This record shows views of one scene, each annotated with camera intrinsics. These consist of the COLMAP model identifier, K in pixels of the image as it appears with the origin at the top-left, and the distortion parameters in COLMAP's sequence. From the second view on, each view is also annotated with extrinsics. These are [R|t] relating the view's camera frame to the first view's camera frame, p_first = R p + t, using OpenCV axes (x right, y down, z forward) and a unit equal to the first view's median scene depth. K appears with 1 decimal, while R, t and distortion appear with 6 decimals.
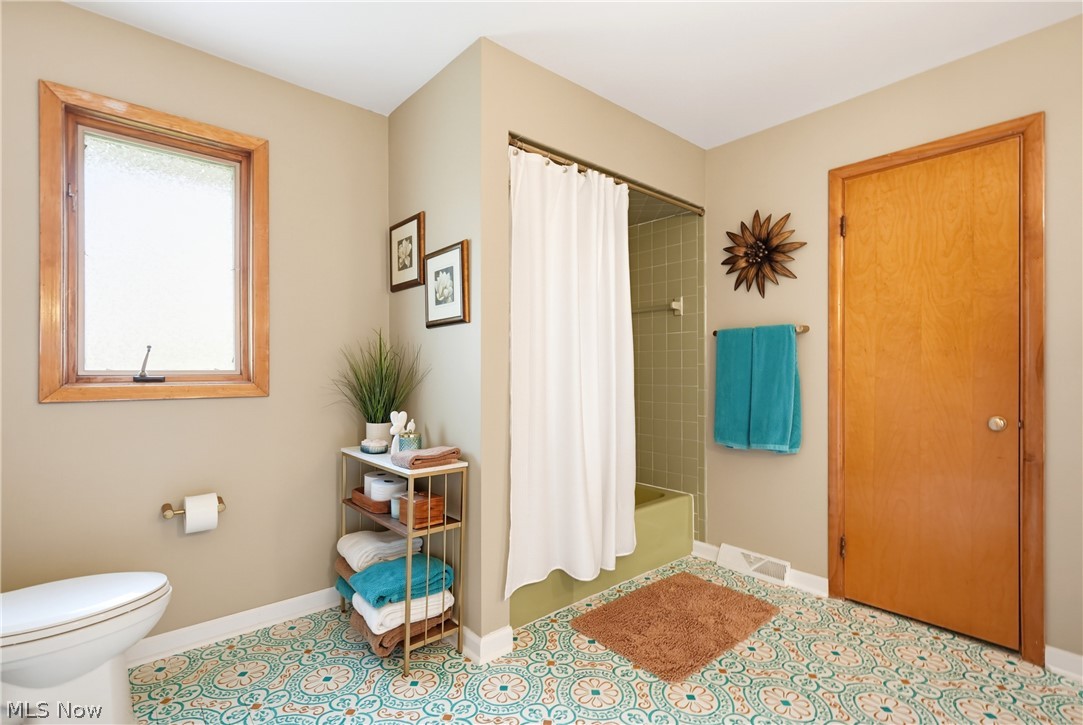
lens RADIAL K [[497.3, 0, 533.8], [0, 497.3, 365.7], [0, 0, 1]] dist [-0.002444, 0.002919]
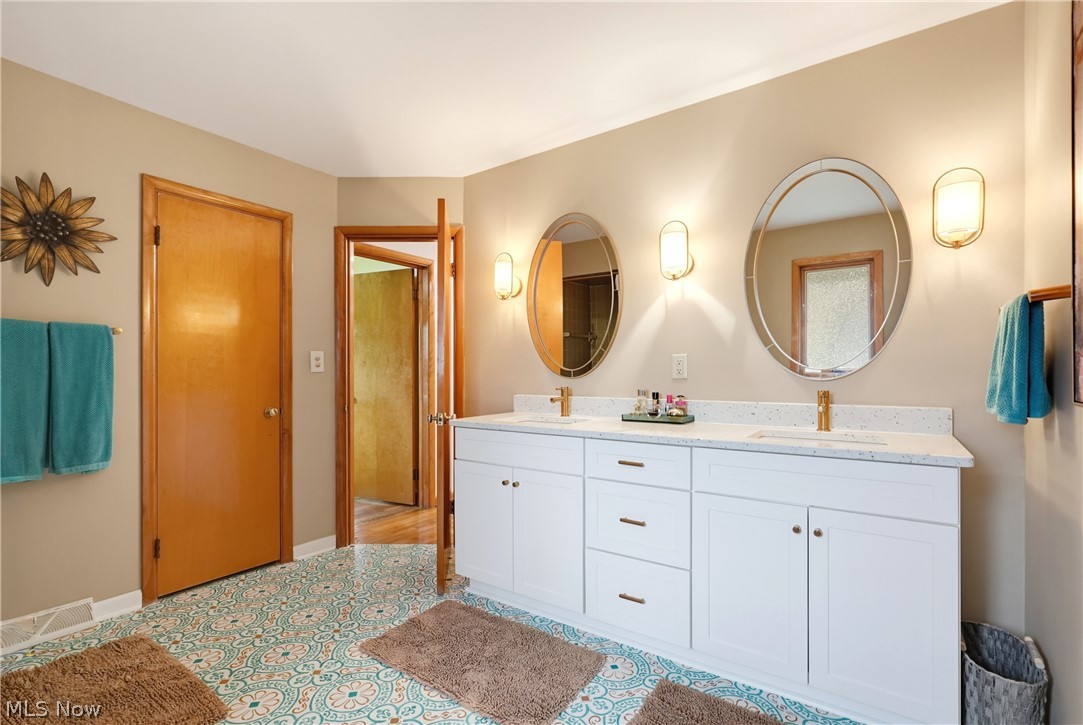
lens RADIAL K [[497.3, 0, 535.5], [0, 497.3, 370.1], [0, 0, 1]] dist [-0.002444, 0.002919]
pose [[-0.232835, 0.003989, 0.972508, -0.552297], [-0.007141, 0.999958, -0.005811, -0.003231], [-0.972490, -0.008298, -0.232796, 0.478547]]
